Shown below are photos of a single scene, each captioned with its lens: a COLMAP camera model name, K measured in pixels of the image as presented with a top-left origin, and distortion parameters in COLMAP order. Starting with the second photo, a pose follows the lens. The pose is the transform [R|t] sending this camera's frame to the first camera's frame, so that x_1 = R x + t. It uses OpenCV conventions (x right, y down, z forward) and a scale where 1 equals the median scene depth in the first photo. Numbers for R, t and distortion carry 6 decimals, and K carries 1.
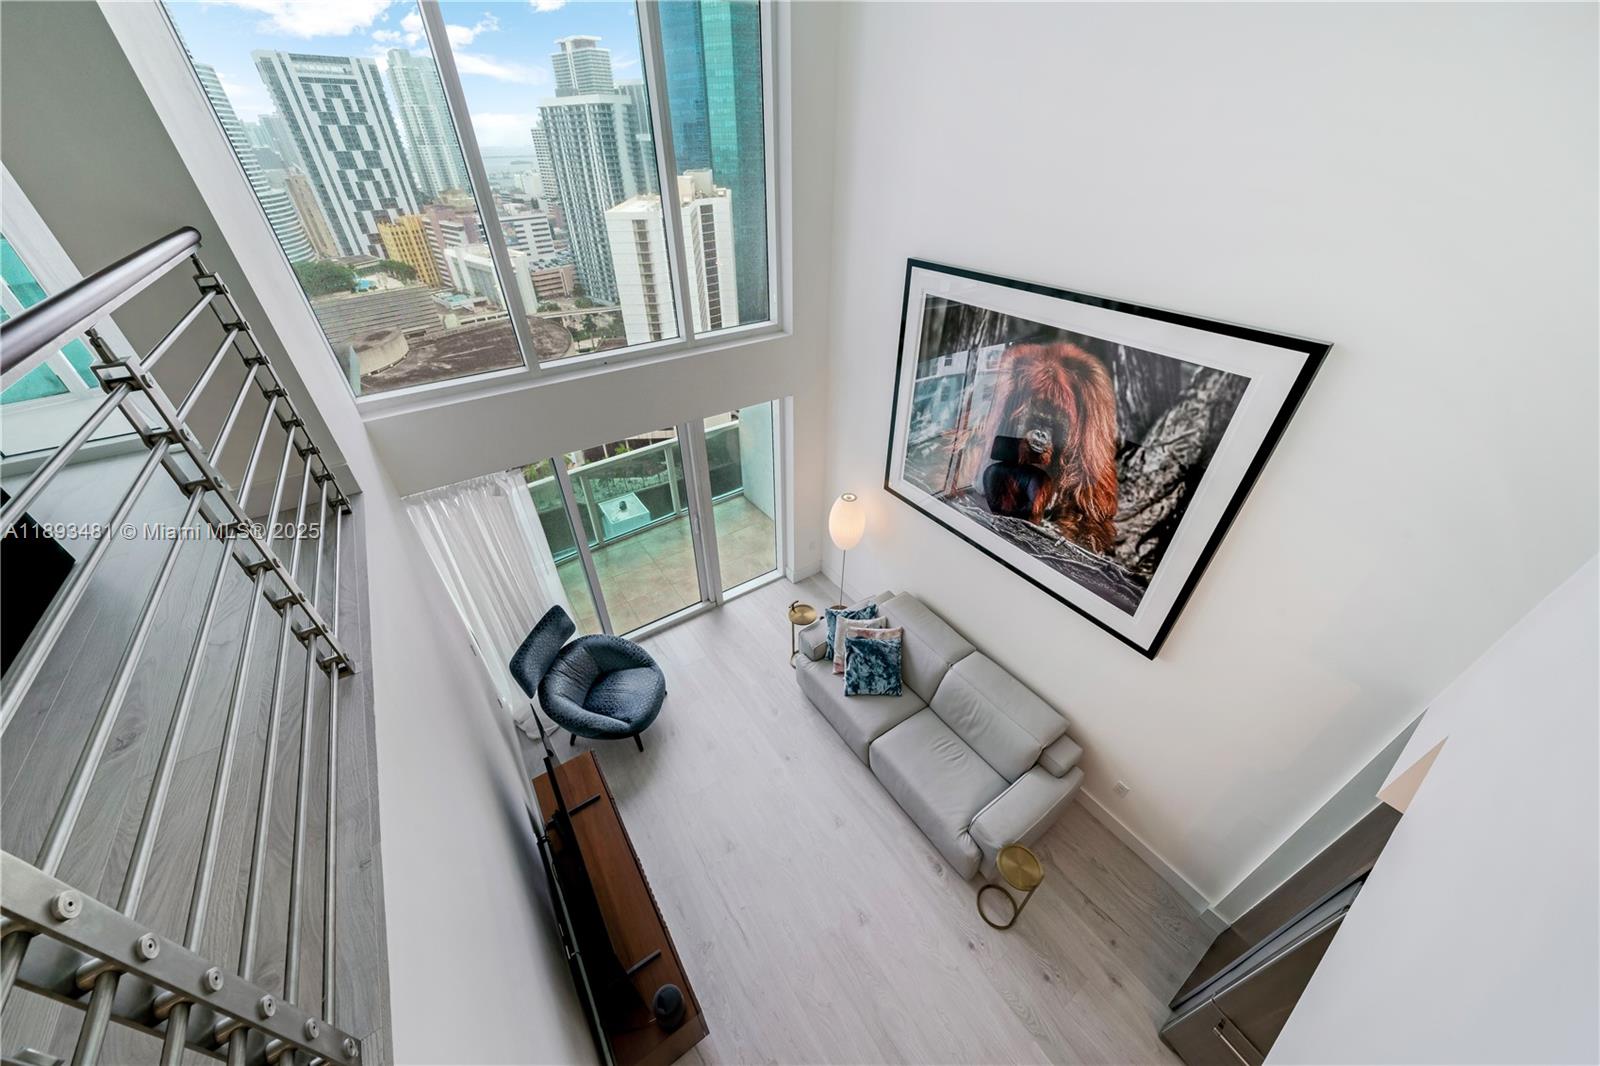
lens RADIAL K [[556.4, 0, 800.3], [0, 556.4, 520.0], [0, 0, 1]] dist [0.001103, 0.000016]
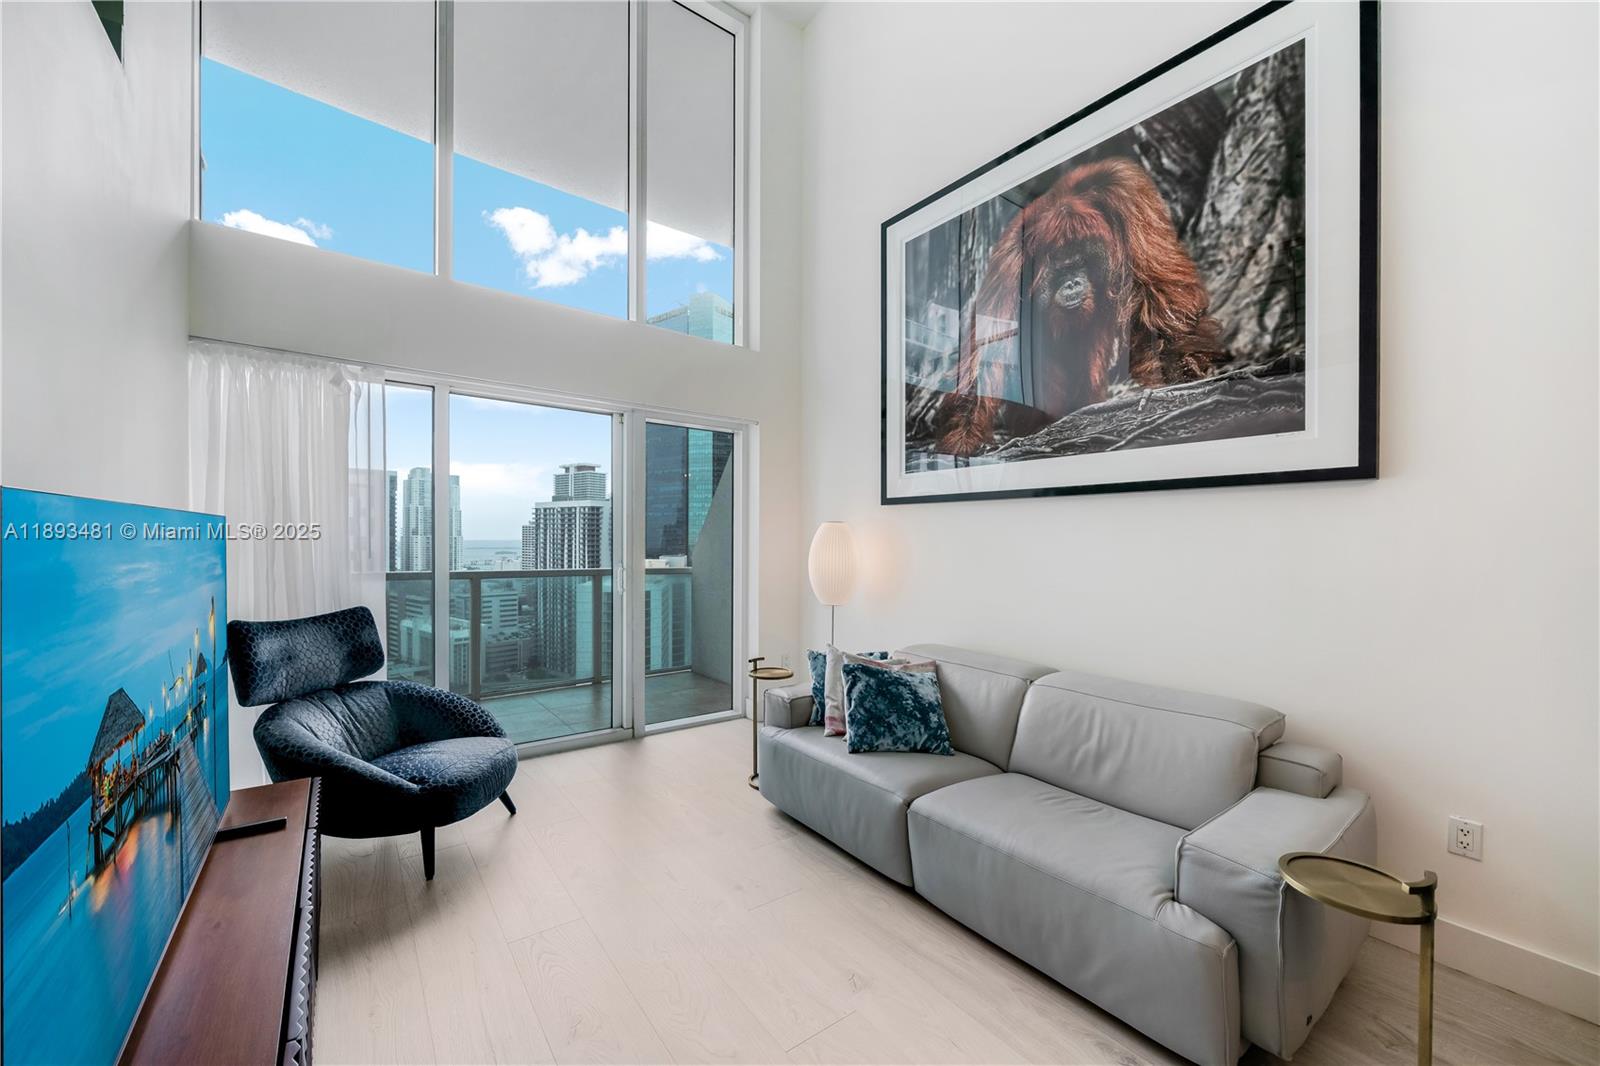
lens RADIAL K [[613.1, 0, 779.5], [0, 613.1, 540.9], [0, 0, 1]] dist [-0.001489, -0.000212]
pose [[0.999818, 0.005709, 0.018200, -0.000004], [0.006167, 0.806157, -0.591670, 0.661680], [-0.018050, 0.591675, 0.805975, 0.523927]]
